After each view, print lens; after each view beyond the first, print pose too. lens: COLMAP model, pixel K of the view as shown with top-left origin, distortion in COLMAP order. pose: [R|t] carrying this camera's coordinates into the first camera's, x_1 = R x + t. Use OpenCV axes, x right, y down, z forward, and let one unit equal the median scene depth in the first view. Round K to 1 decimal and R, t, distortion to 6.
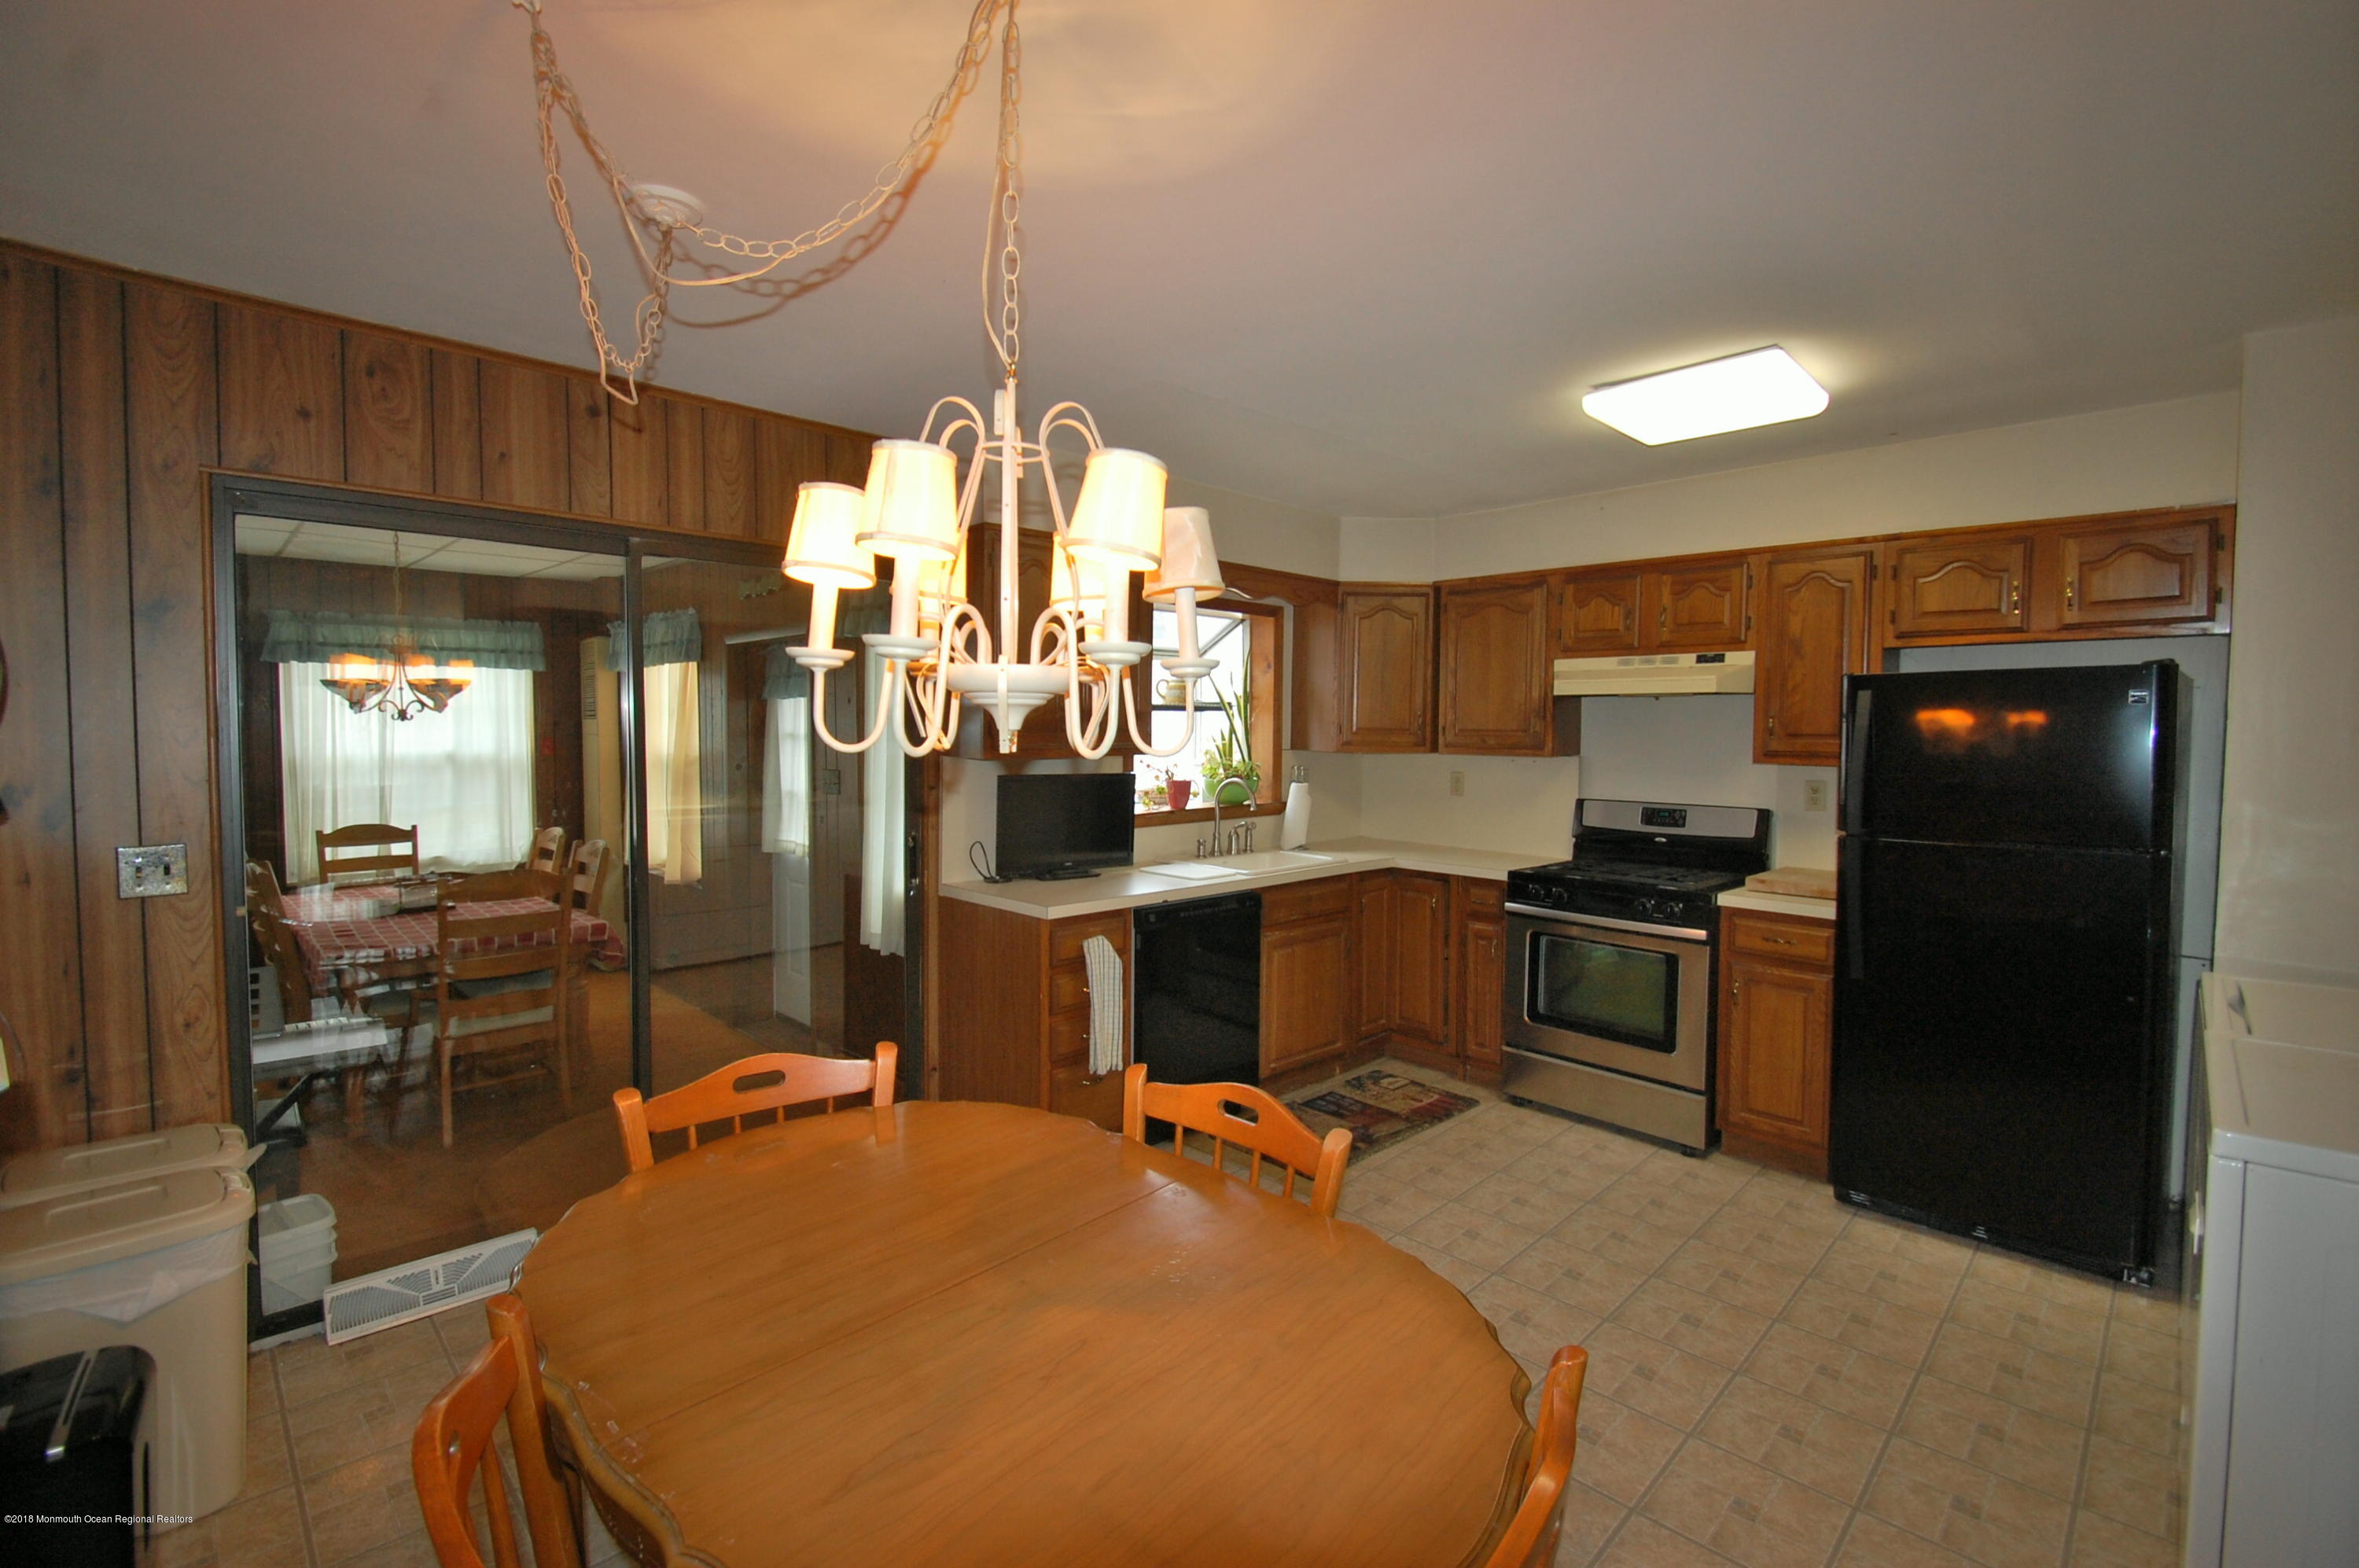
lens RADIAL K [[1025.8, 0, 1166.9], [0, 1025.8, 775.5], [0, 0, 1]] dist [0.019437, -0.016038]
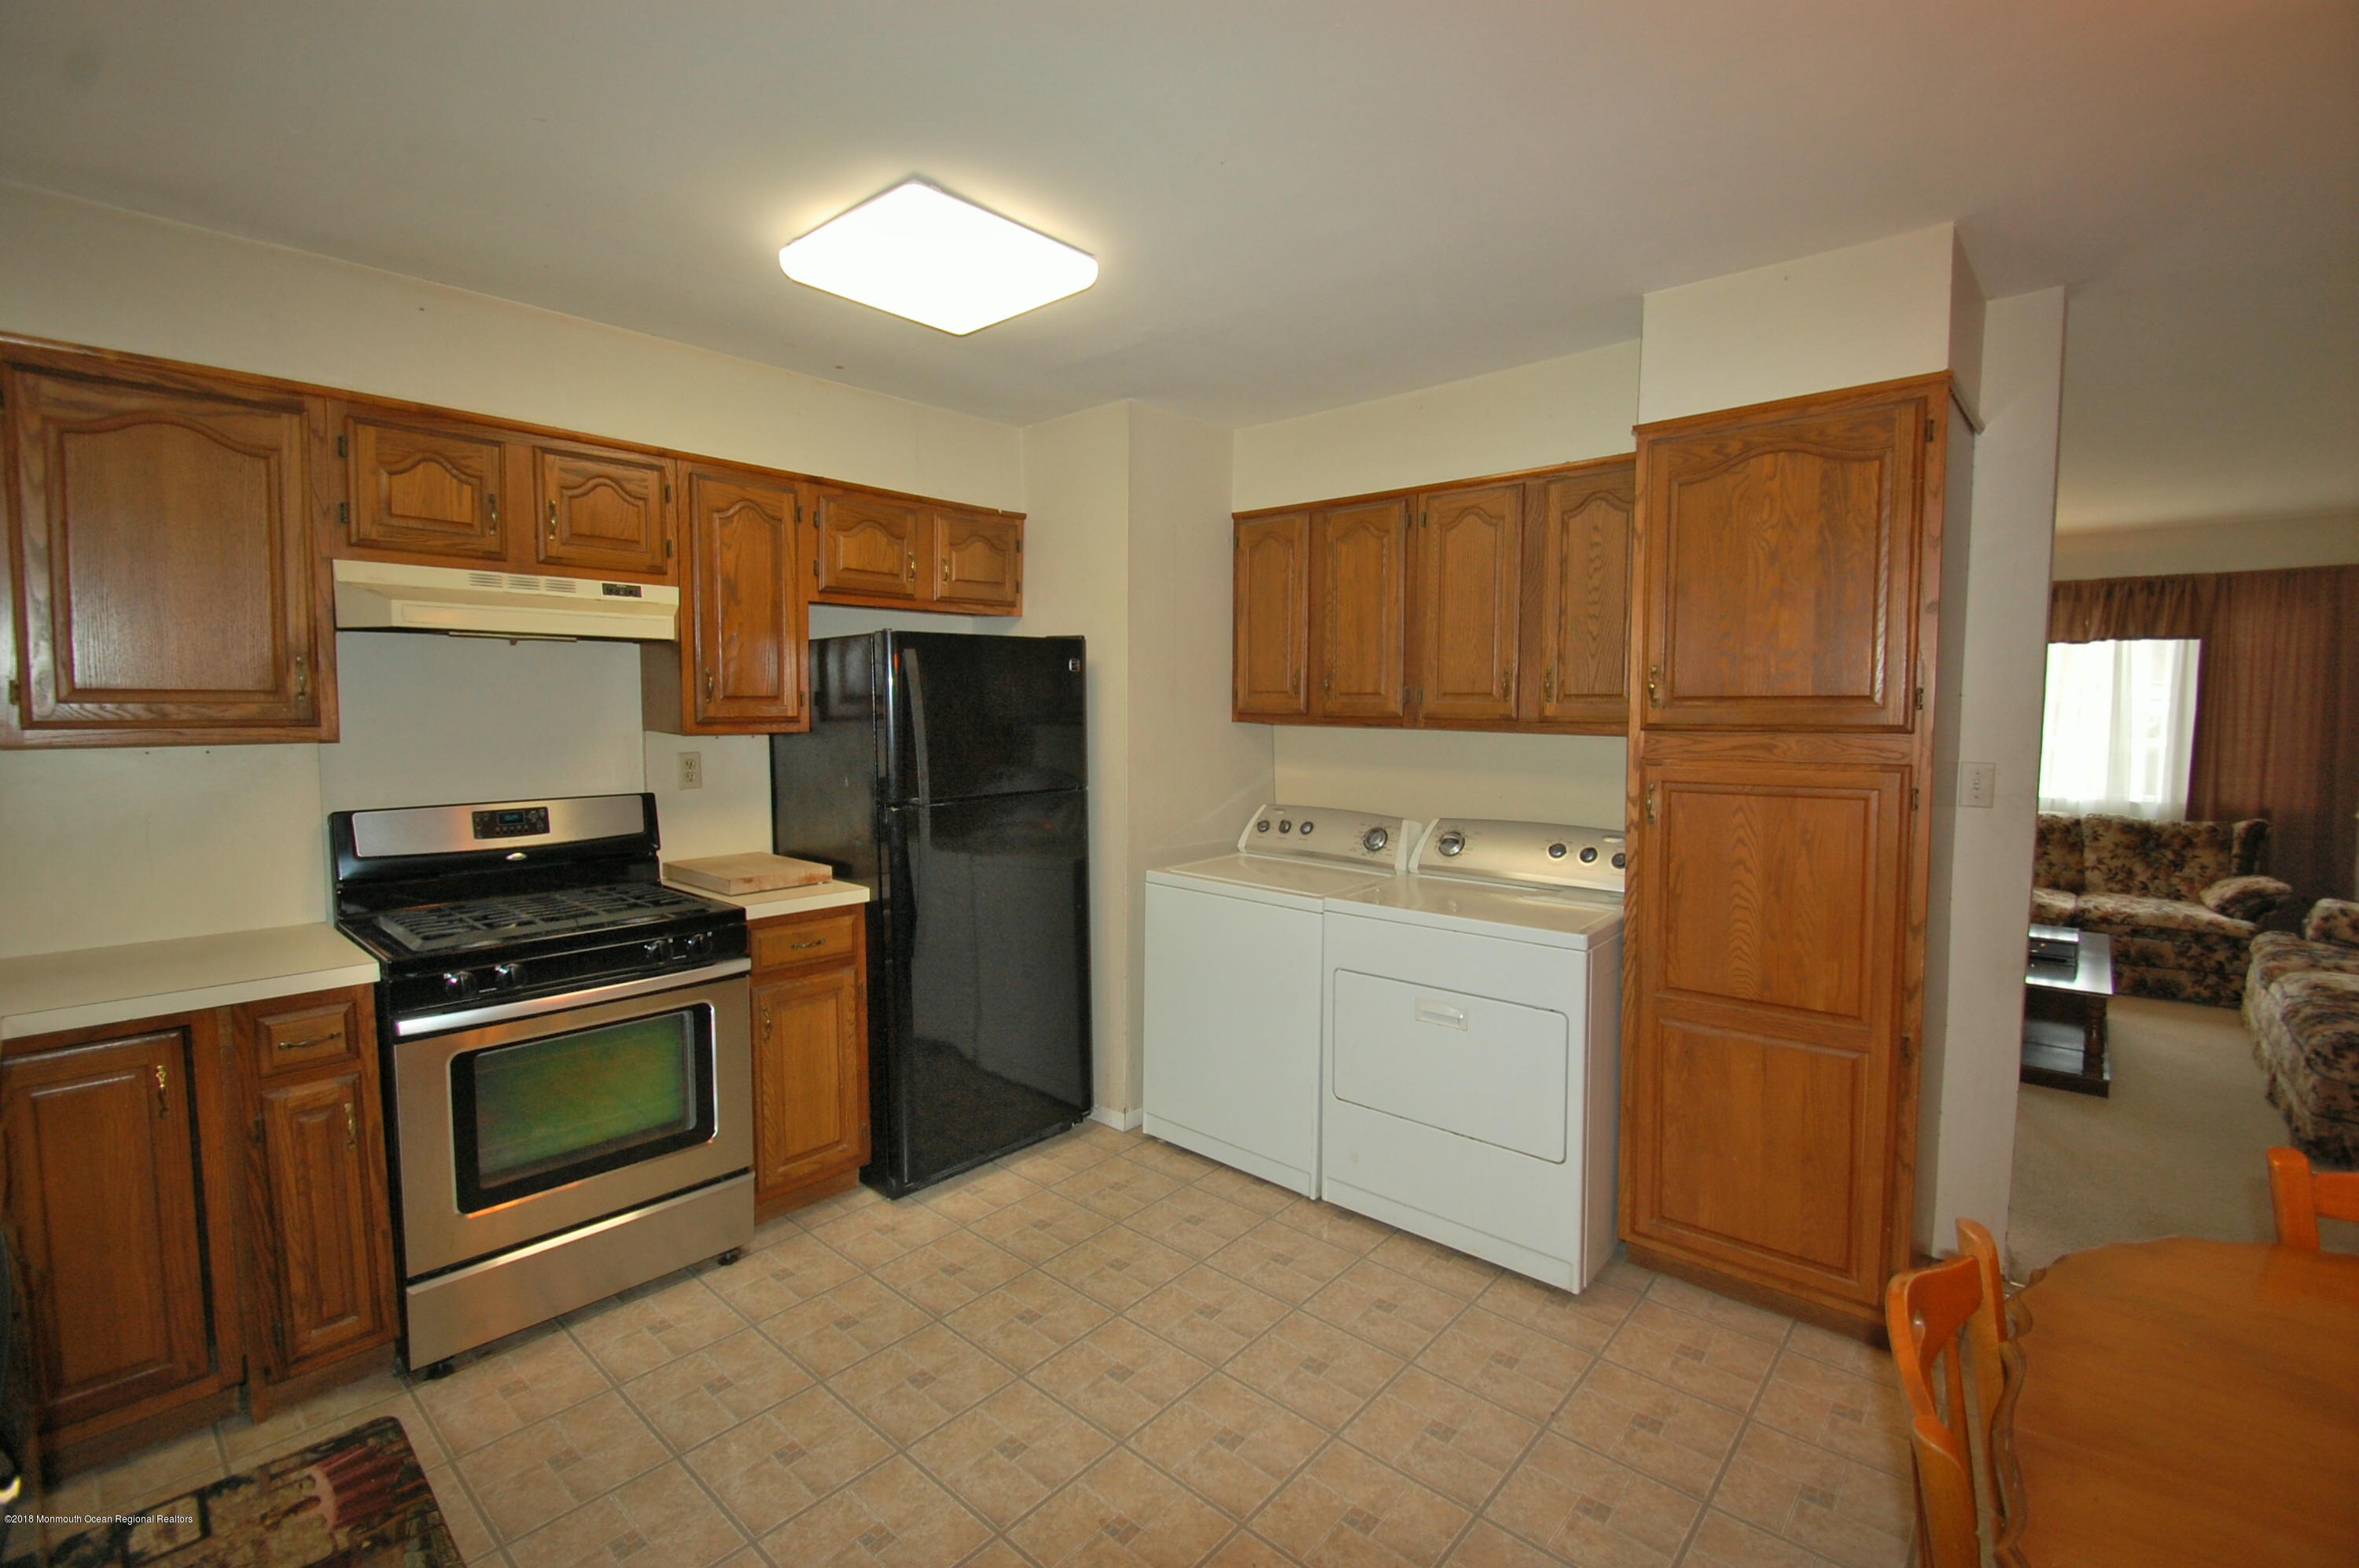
lens RADIAL K [[1037.6, 0, 1173.8], [0, 1037.6, 770.8], [0, 0, 1]] dist [0.012495, -0.014973]
pose [[-0.066262, -0.077515, 0.994787, -0.216220], [0.039316, 0.996001, 0.080229, -0.030703], [-0.997027, 0.044427, -0.062950, 0.644950]]
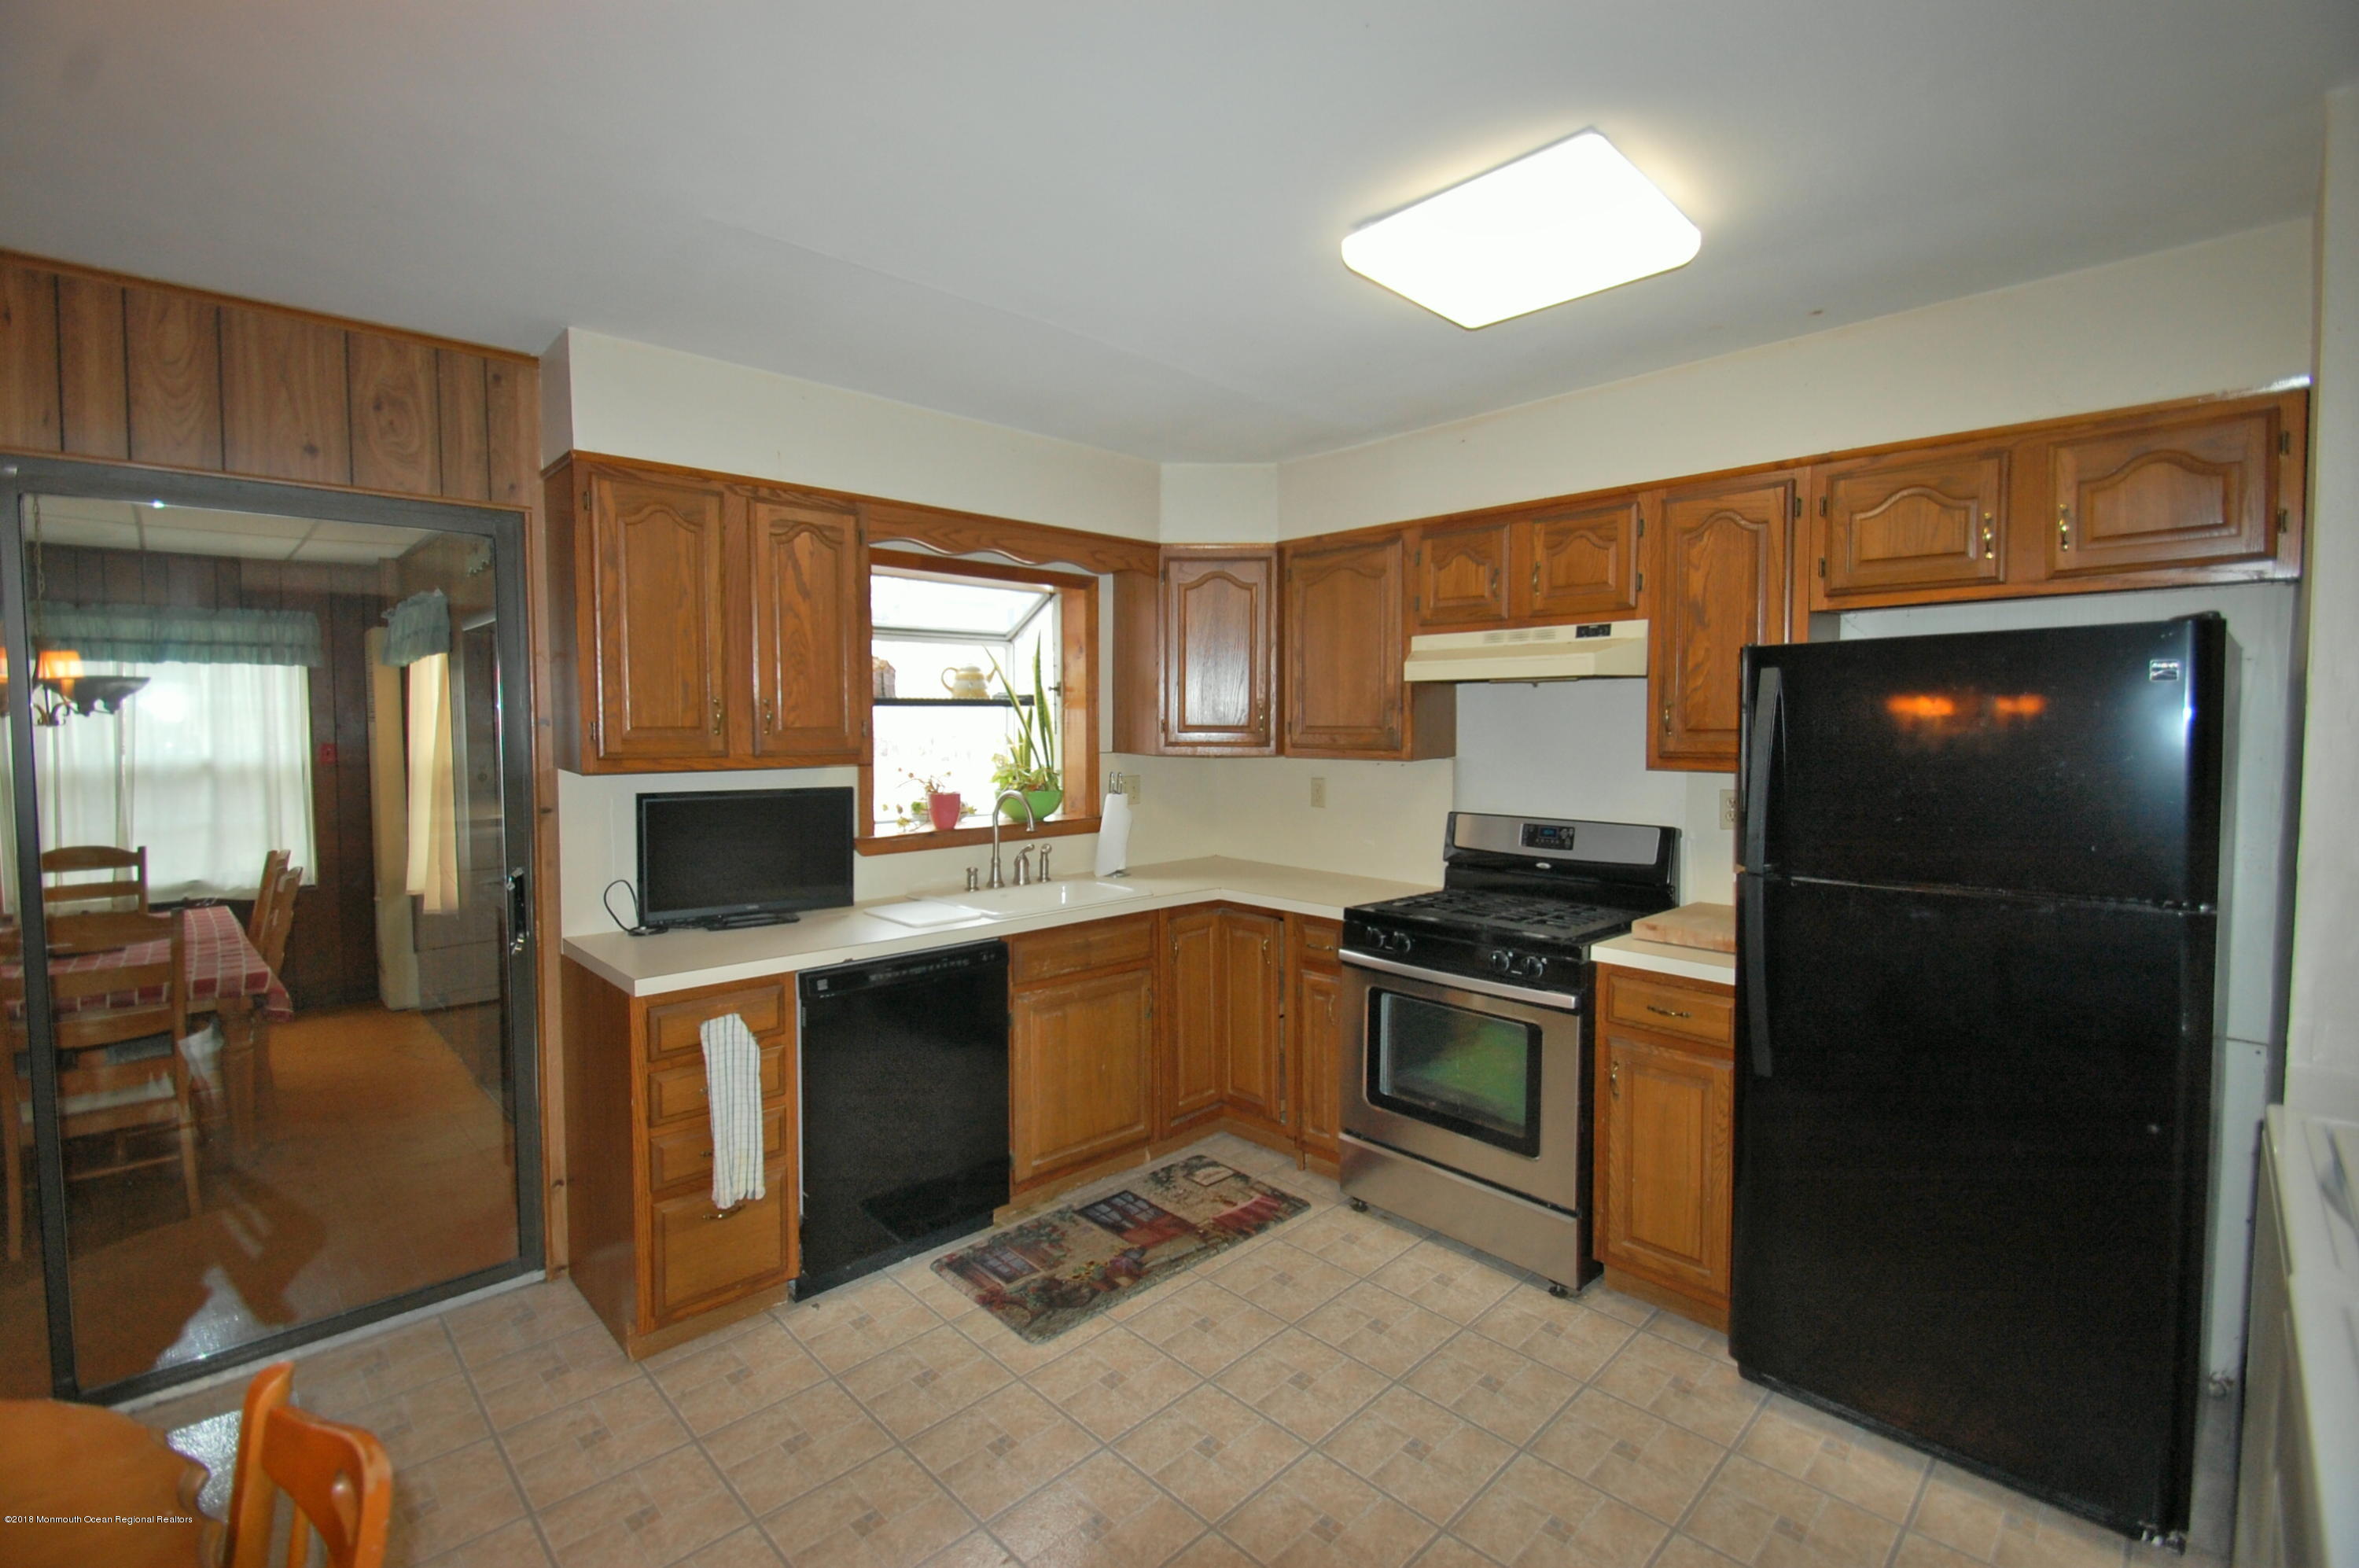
lens RADIAL K [[1025.8, 0, 1166.9], [0, 1025.8, 775.5], [0, 0, 1]] dist [0.019437, -0.016038]
pose [[0.999906, -0.008182, -0.010979, 0.211988], [0.008224, 0.999959, 0.003773, -0.011664], [0.010948, -0.003863, 0.999933, 0.227401]]
